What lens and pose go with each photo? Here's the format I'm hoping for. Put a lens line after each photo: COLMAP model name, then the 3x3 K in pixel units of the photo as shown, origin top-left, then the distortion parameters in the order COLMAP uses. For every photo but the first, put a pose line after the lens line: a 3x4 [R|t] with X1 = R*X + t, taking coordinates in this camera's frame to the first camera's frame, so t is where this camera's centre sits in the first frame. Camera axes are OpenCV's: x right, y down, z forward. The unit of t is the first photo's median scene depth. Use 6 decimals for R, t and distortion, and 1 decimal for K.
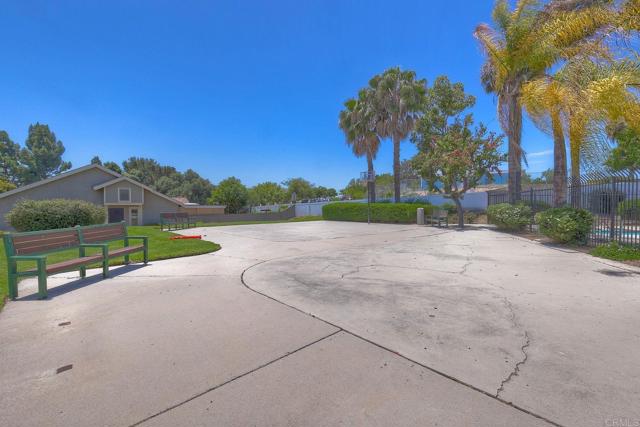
lens RADIAL K [[286.9, 0, 317.9], [0, 286.9, 209.2], [0, 0, 1]] dist [0.001479, -0.000078]
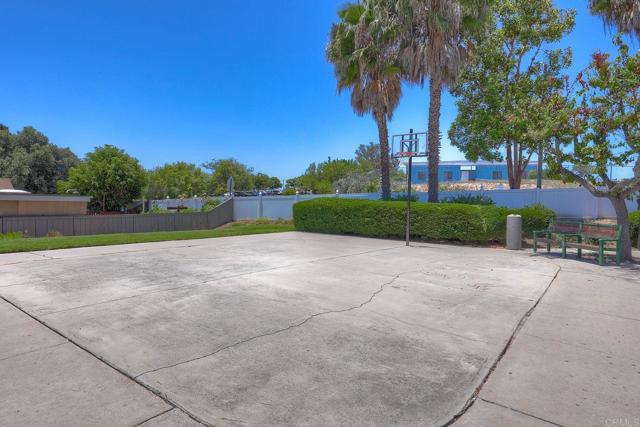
lens RADIAL K [[363.8, 0, 320.0], [0, 363.8, 213.5], [0, 0, 1]] dist [-0.004790, -0.000576]
pose [[0.980183, 0.022241, 0.196843, -0.046450], [-0.026325, 0.999488, 0.018158, -0.004368], [-0.196338, -0.022981, 0.980267, 0.240199]]
